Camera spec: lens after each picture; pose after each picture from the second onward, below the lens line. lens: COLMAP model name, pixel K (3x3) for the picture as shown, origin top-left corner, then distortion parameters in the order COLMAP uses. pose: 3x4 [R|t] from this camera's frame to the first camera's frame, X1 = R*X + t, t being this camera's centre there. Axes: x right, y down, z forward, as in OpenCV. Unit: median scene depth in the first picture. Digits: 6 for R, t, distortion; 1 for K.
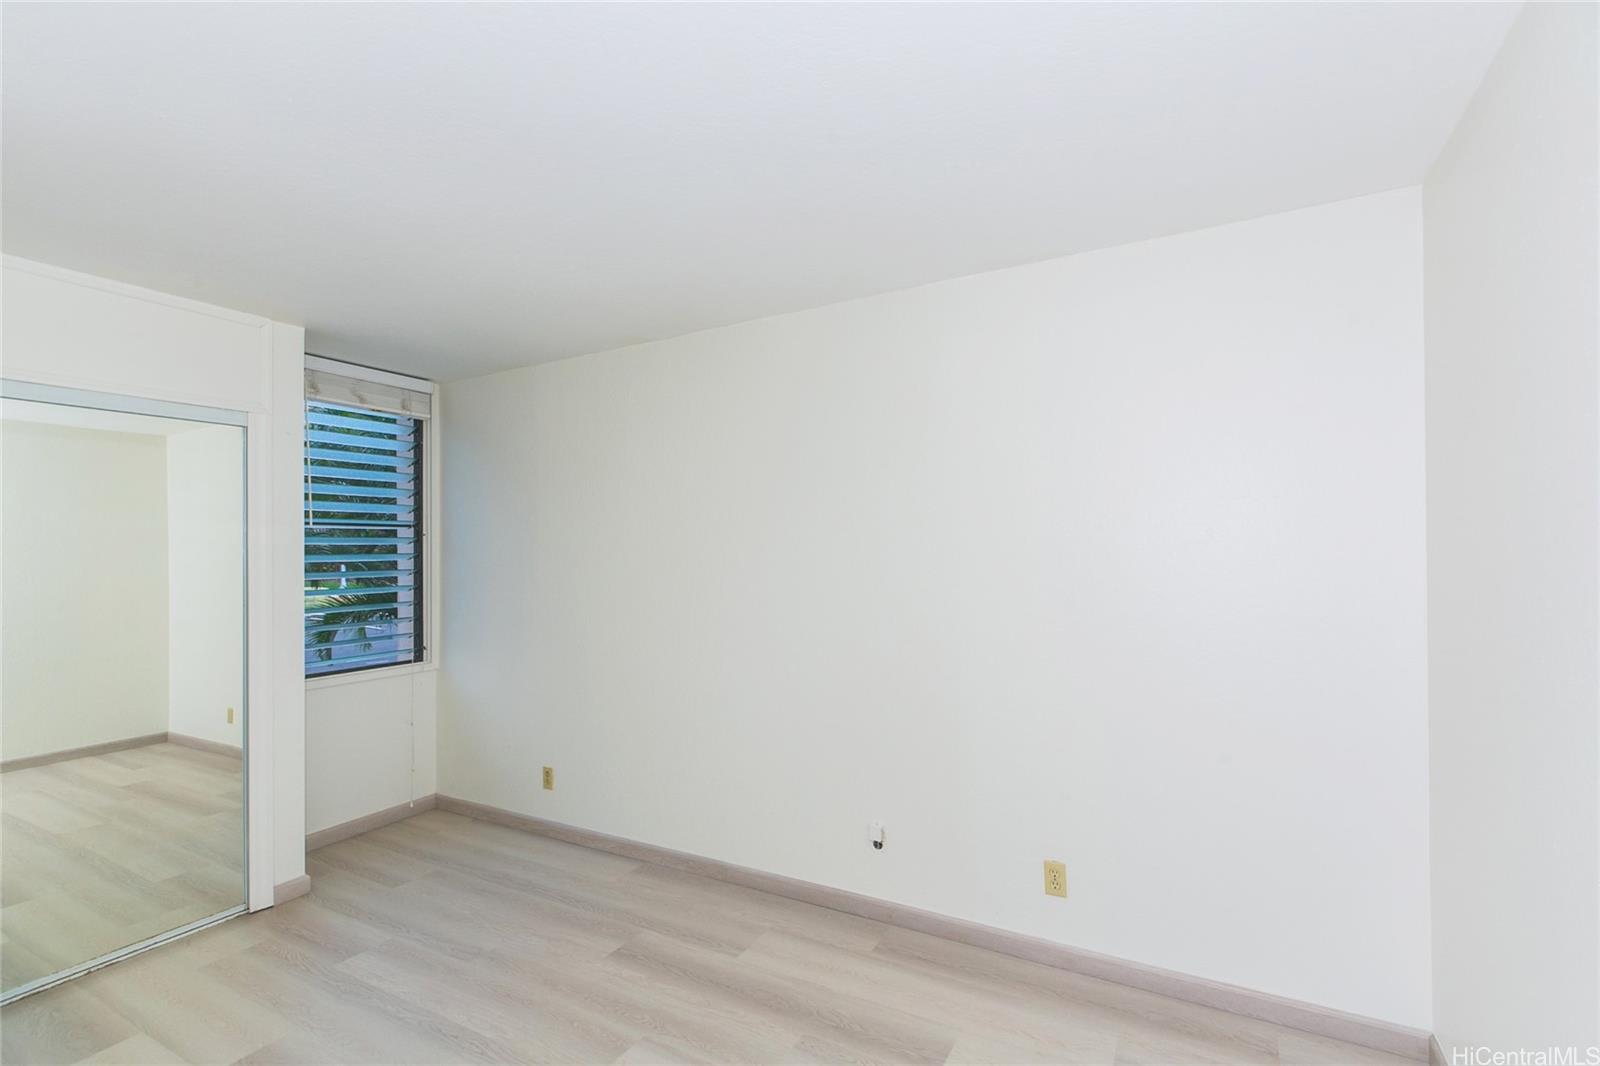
lens RADIAL K [[719.2, 0, 799.7], [0, 719.2, 539.6], [0, 0, 1]] dist [0.000236, -0.000058]
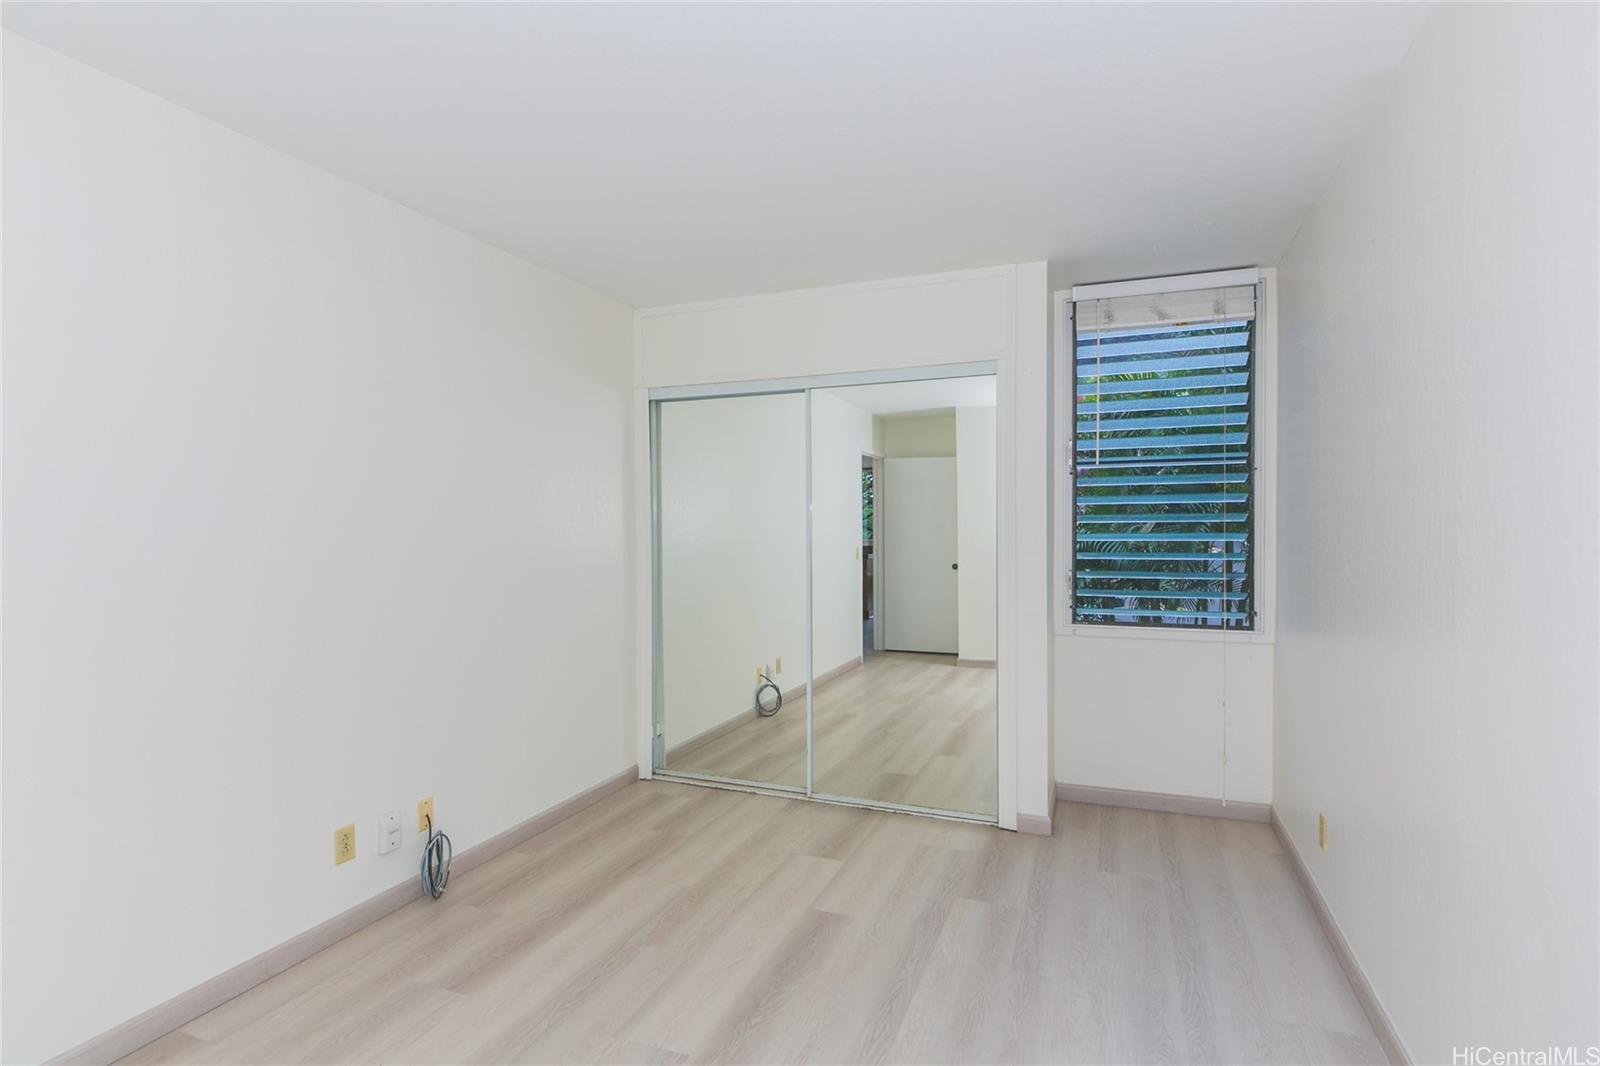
lens RADIAL K [[801.9, 0, 801.0], [0, 801.9, 533.8], [0, 0, 1]] dist [0.001216, 0.000062]
pose [[0.147308, 0.035806, -0.988442, 0.318340], [0.025654, 0.998870, 0.040007, 0.019033], [0.988758, -0.031251, 0.146223, 0.470361]]
